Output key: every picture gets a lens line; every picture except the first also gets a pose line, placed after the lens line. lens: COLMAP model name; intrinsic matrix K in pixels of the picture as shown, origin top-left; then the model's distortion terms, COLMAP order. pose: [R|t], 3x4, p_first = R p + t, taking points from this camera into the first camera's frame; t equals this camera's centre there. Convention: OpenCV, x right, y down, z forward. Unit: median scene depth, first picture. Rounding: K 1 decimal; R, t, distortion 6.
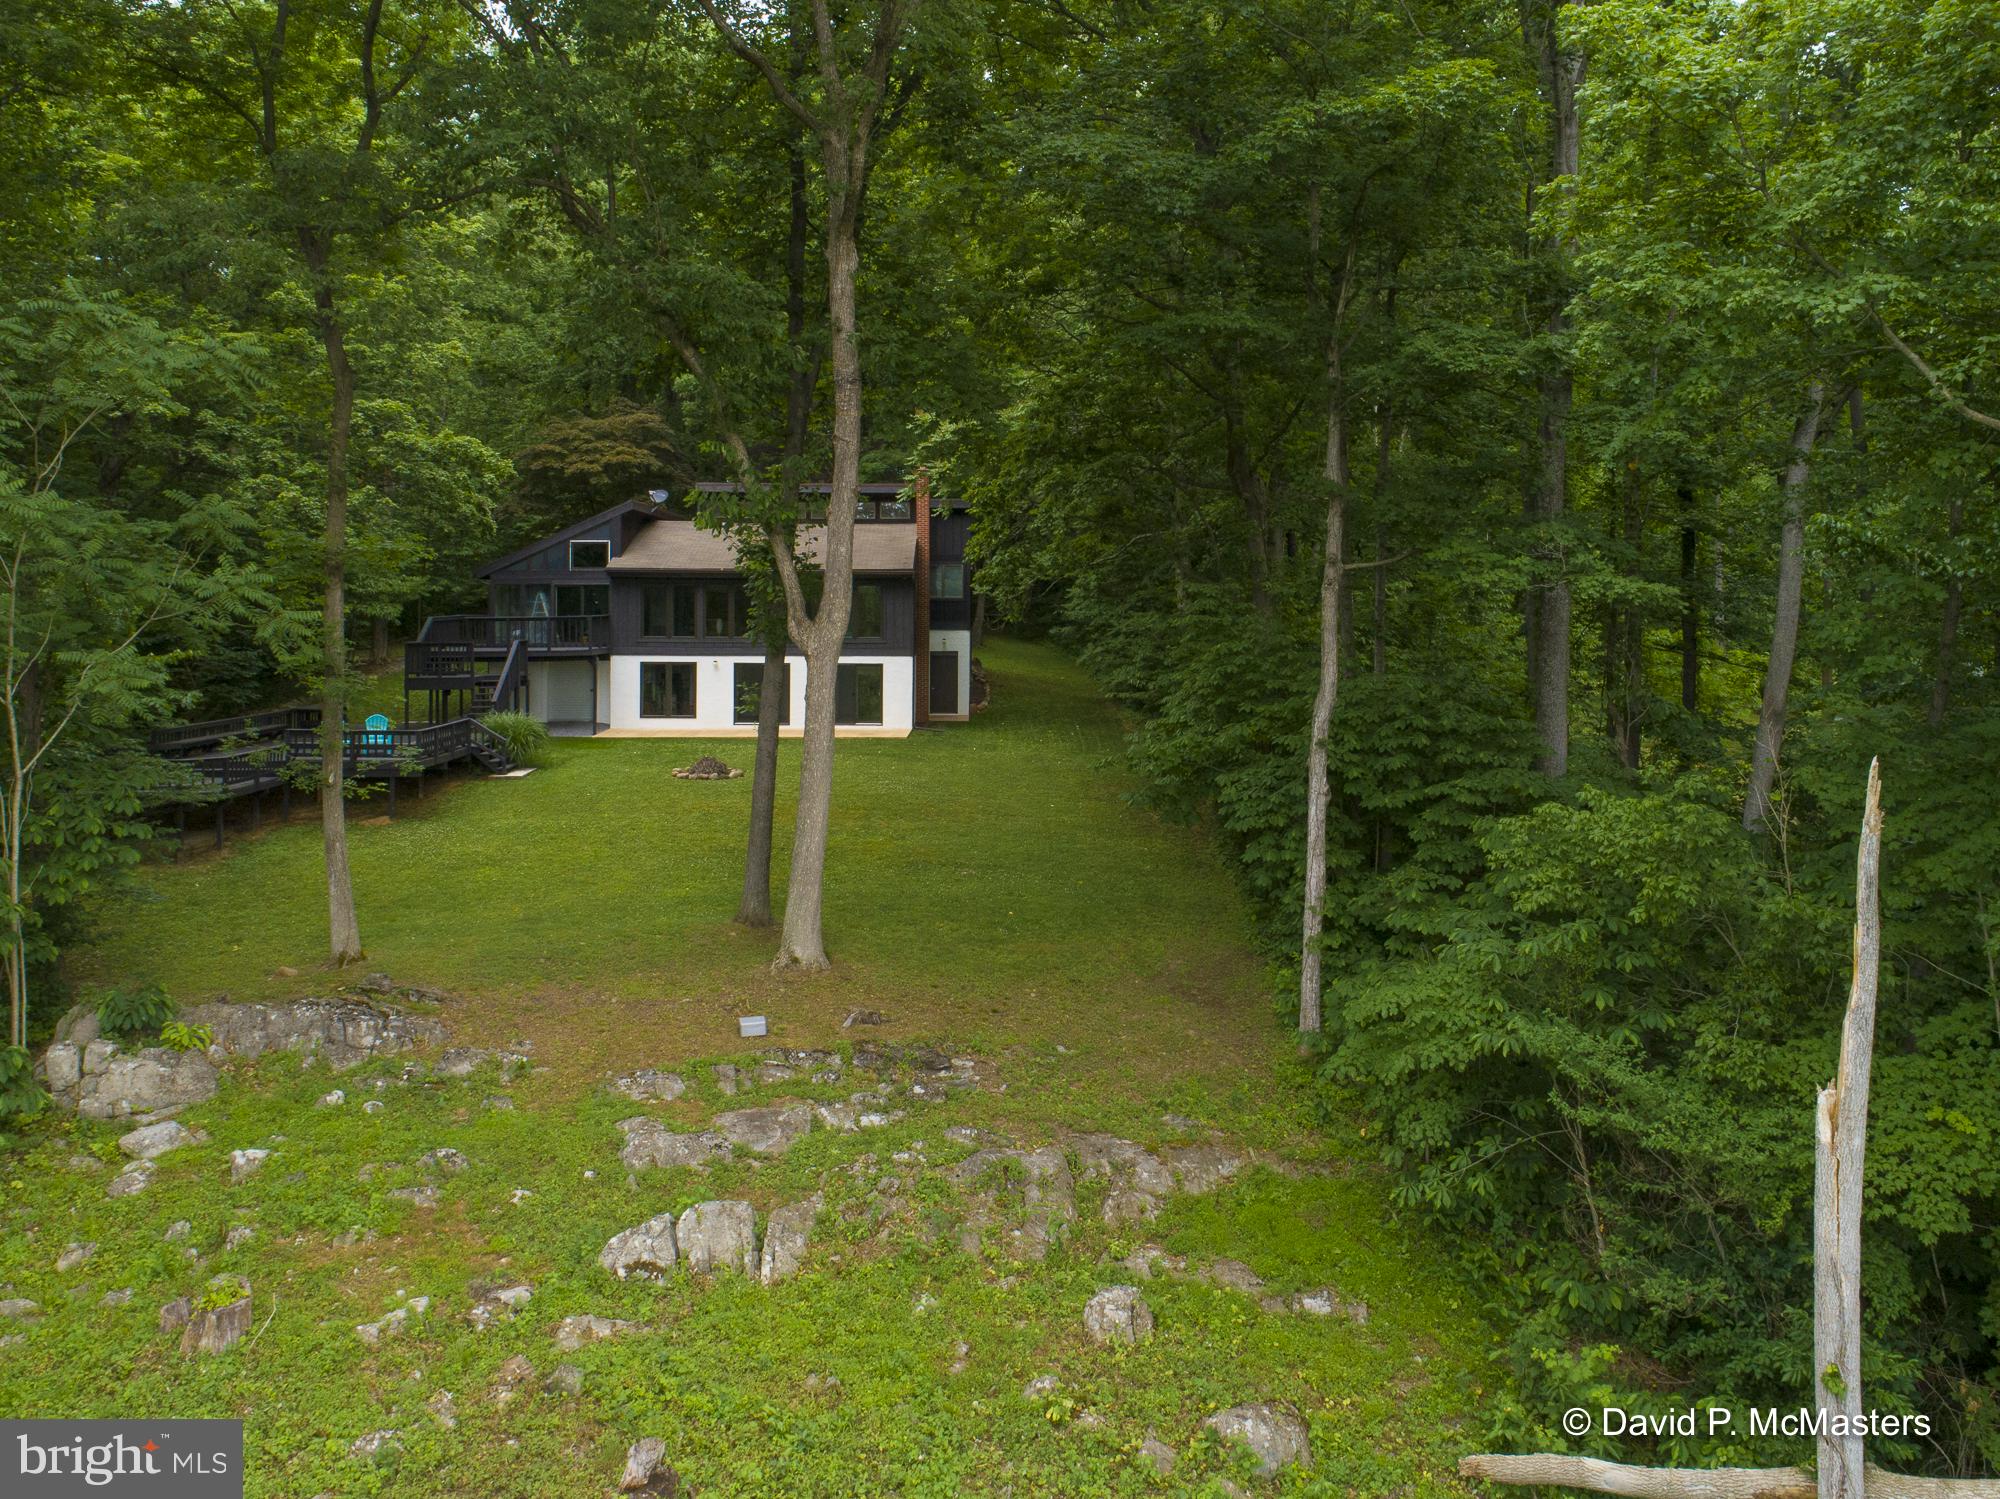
lens RADIAL K [[1607.7, 0, 1057.9], [0, 1607.7, 595.4], [0, 0, 1]] dist [-0.018341, 0.008574]
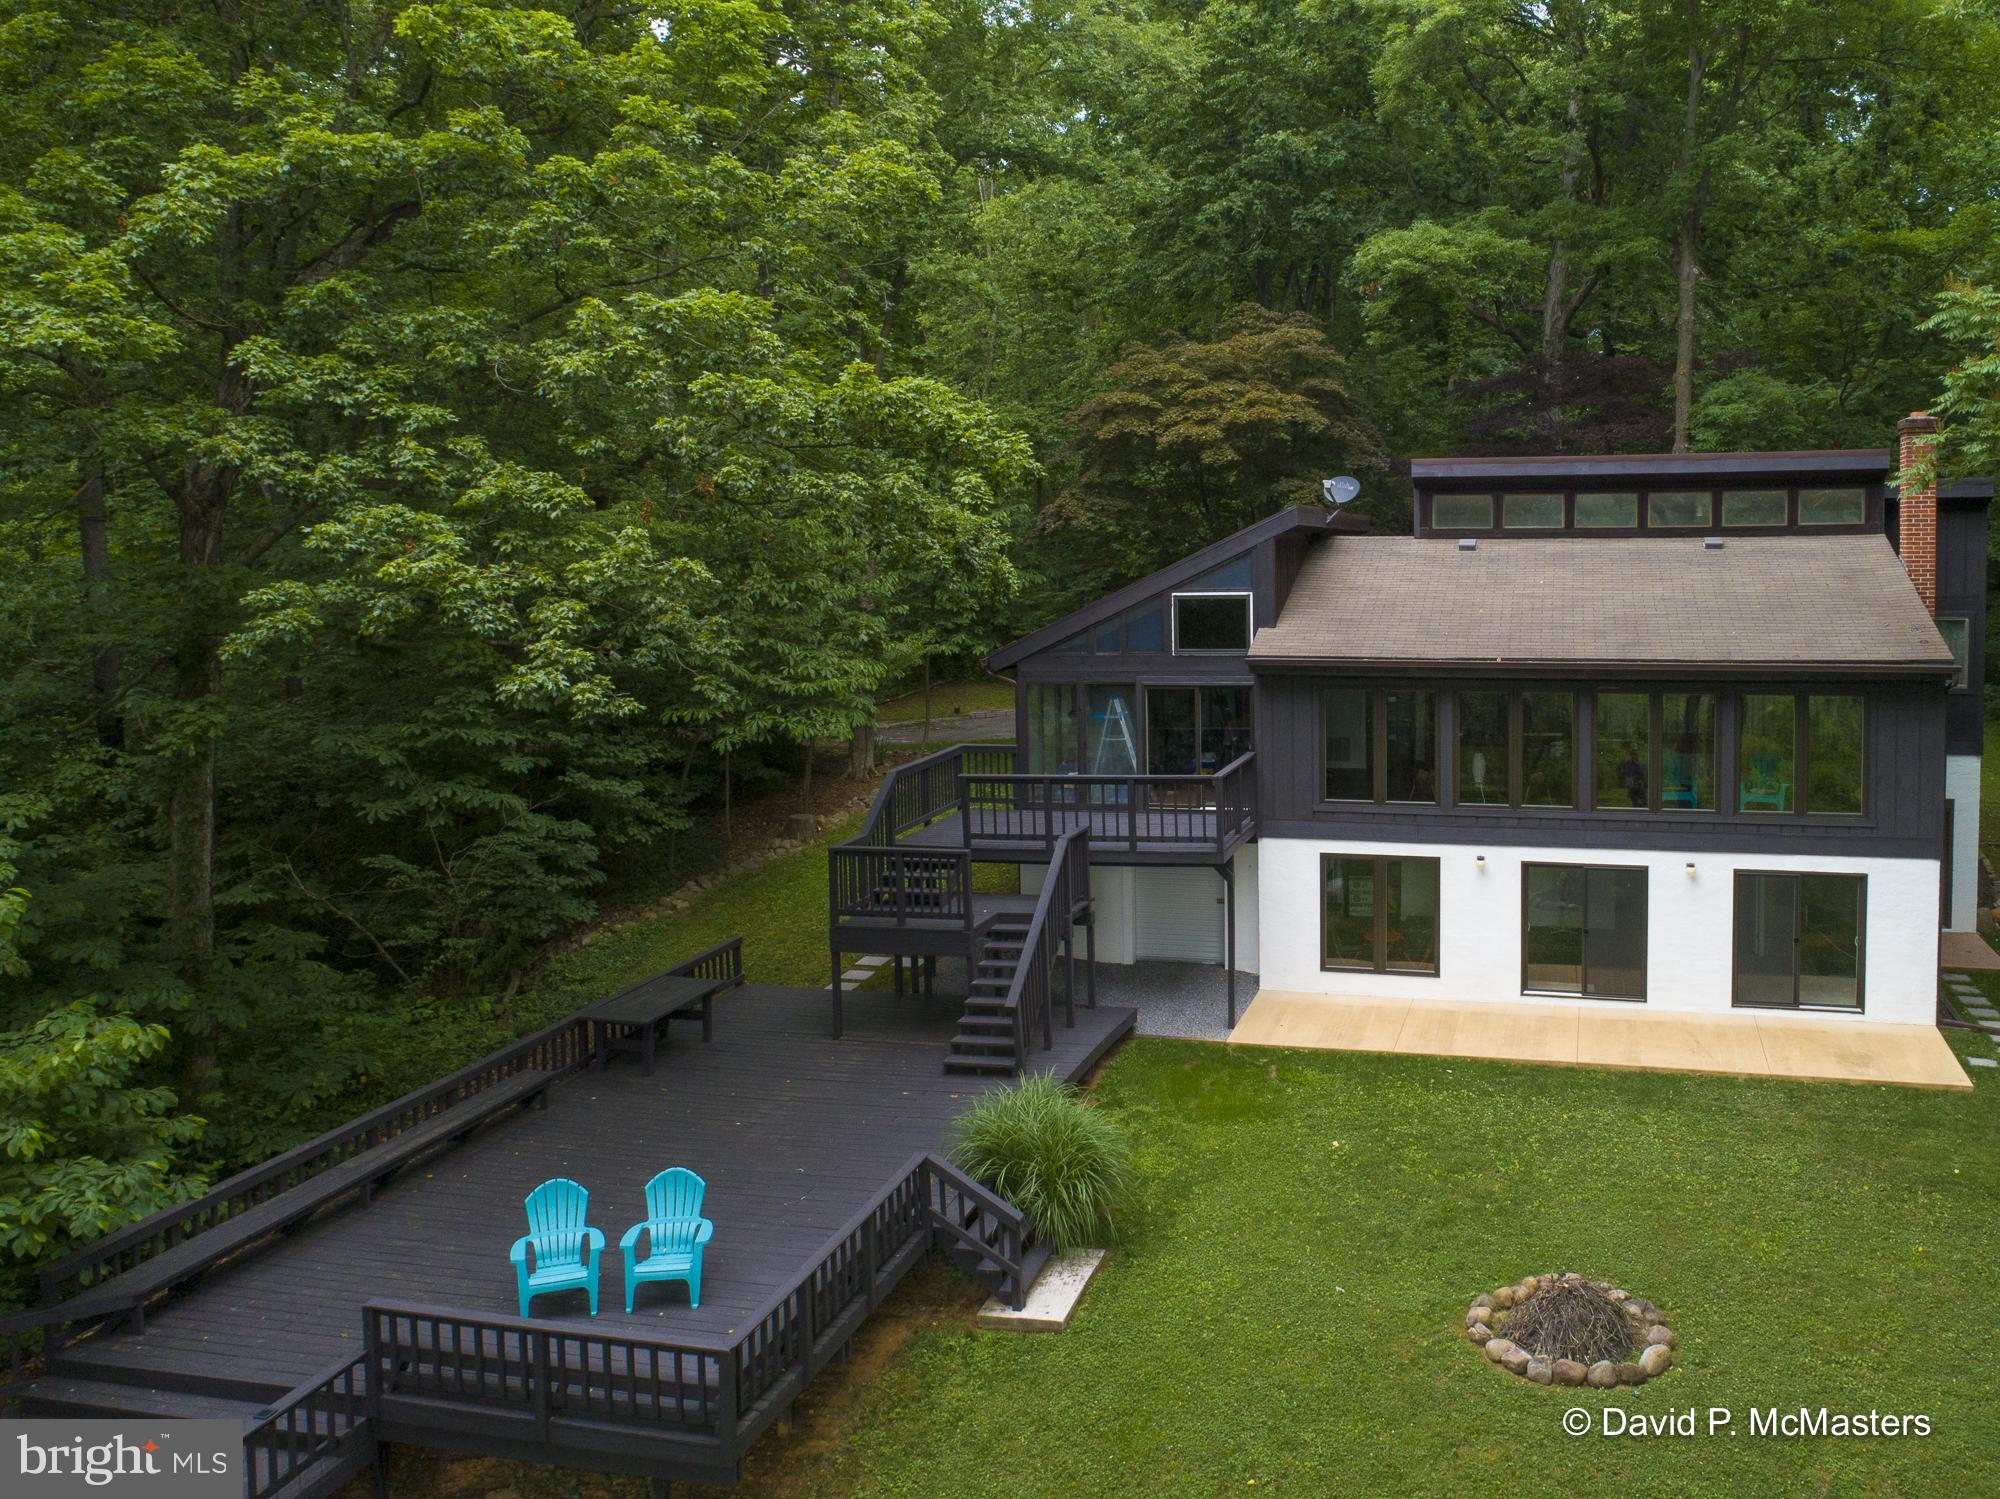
lens RADIAL K [[1544.0, 0, 1182.3], [0, 1544.0, 659.0], [0, 0, 1]] dist [-0.017212, -0.002370]
pose [[0.961060, 0.007430, -0.276239, -0.399183], [0.015830, 0.996517, 0.081876, -0.120230], [0.275885, -0.083061, 0.957595, 1.285199]]
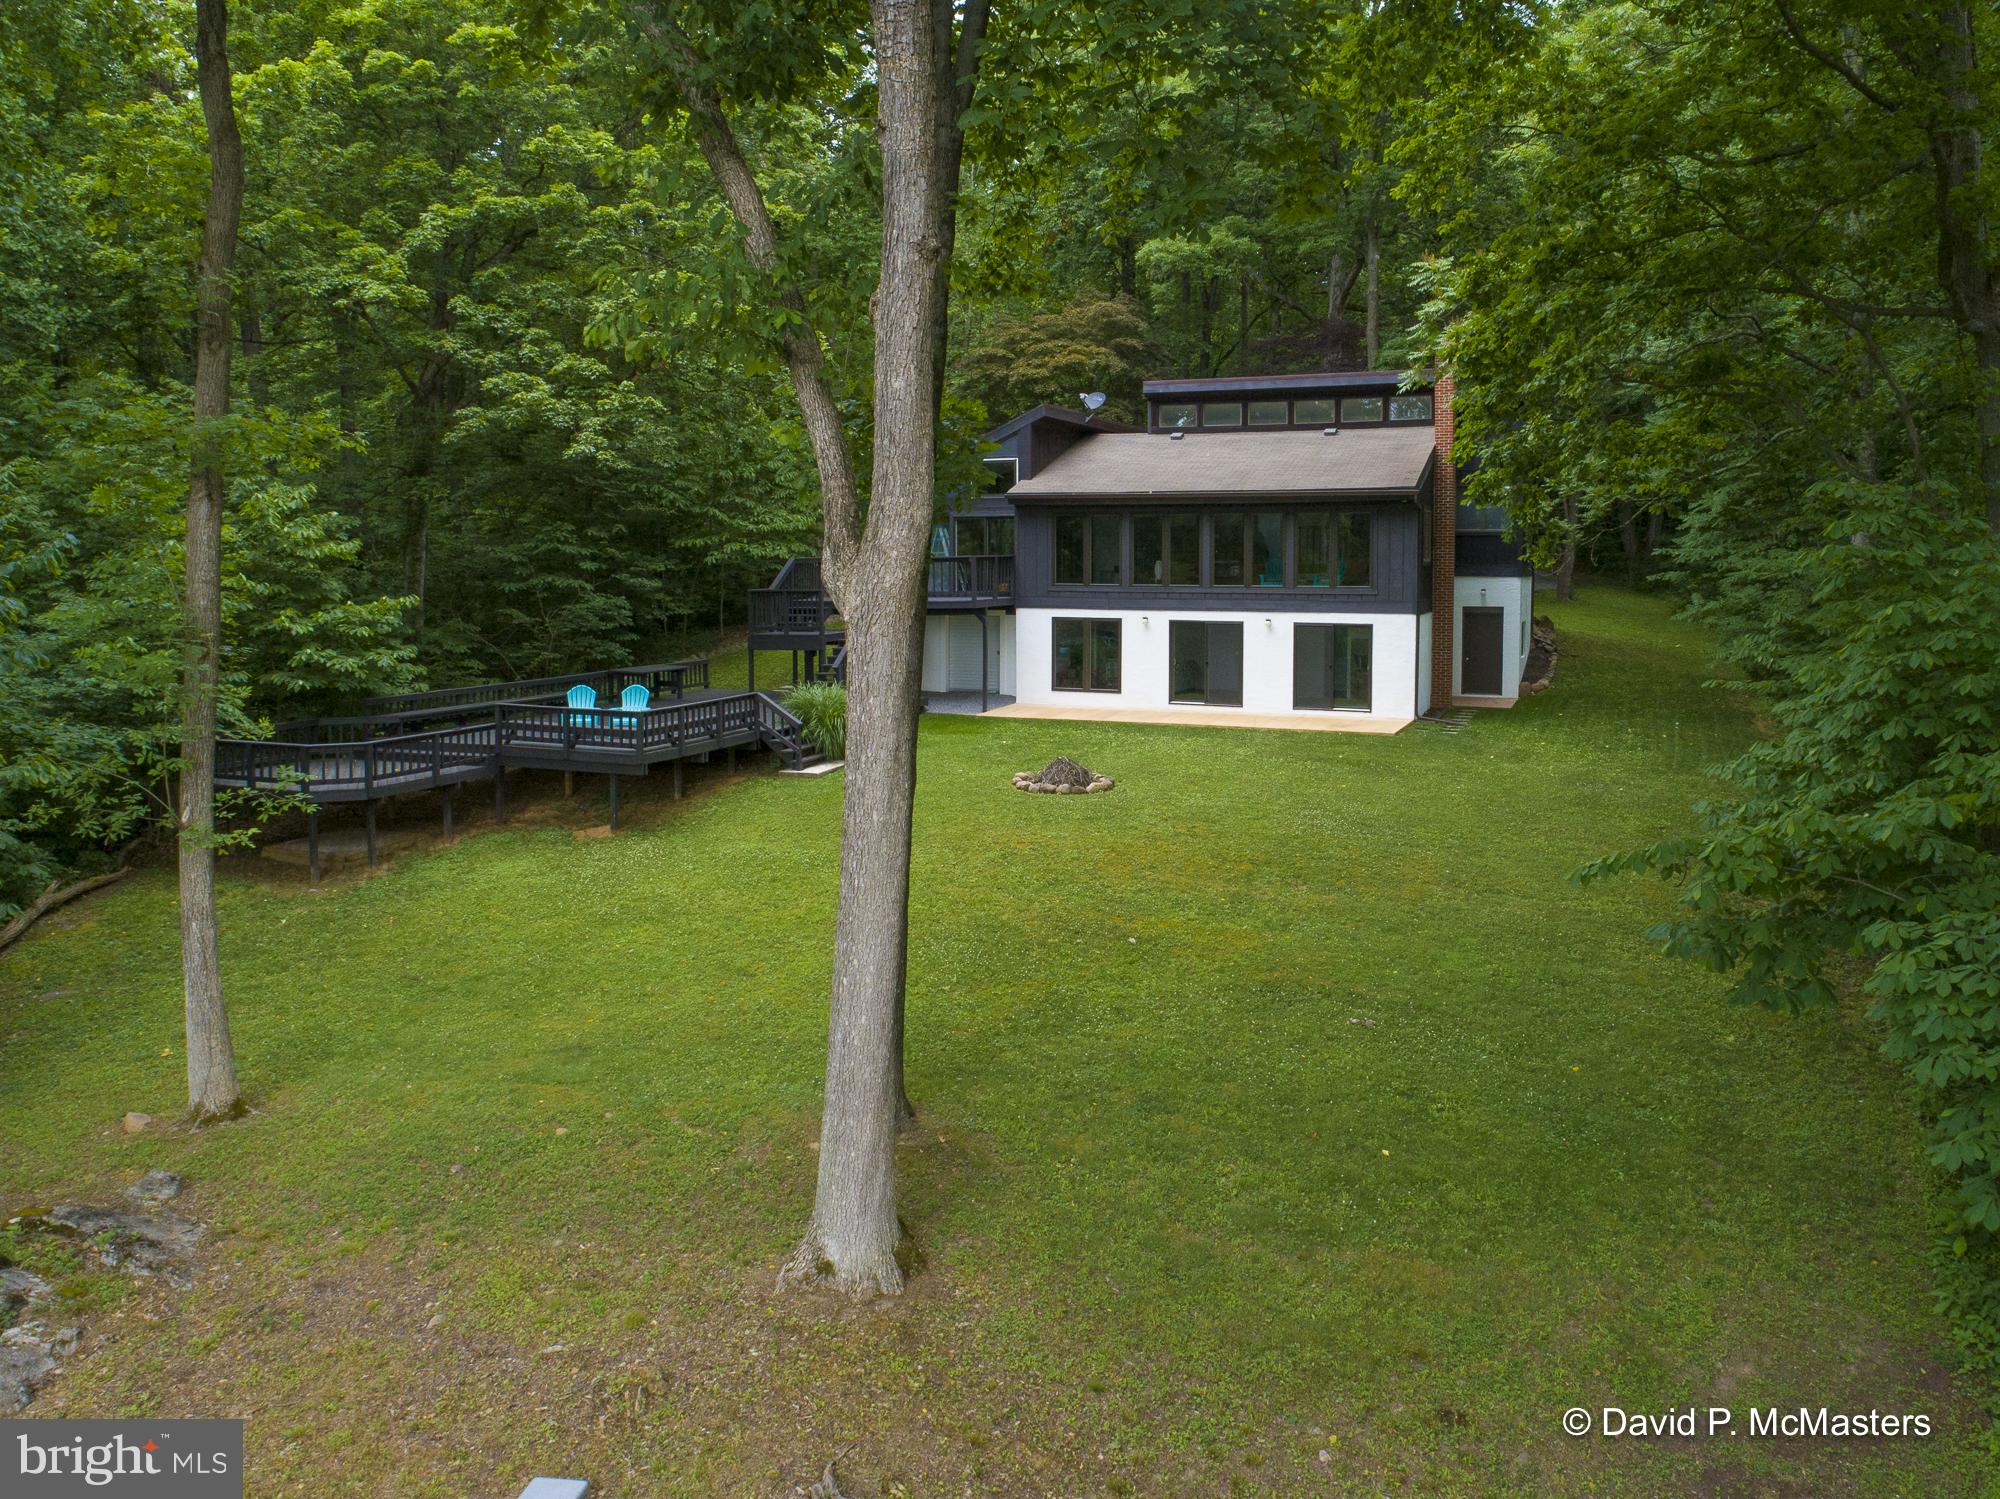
lens RADIAL K [[1547.9, 0, 1032.7], [0, 1547.9, 647.5], [0, 0, 1]] dist [-0.018188, 0.000001]
pose [[0.905317, 0.021772, -0.424178, 0.097349], [0.005903, 0.997944, 0.063821, 0.020361], [0.424696, -0.060283, 0.903327, 0.763432]]
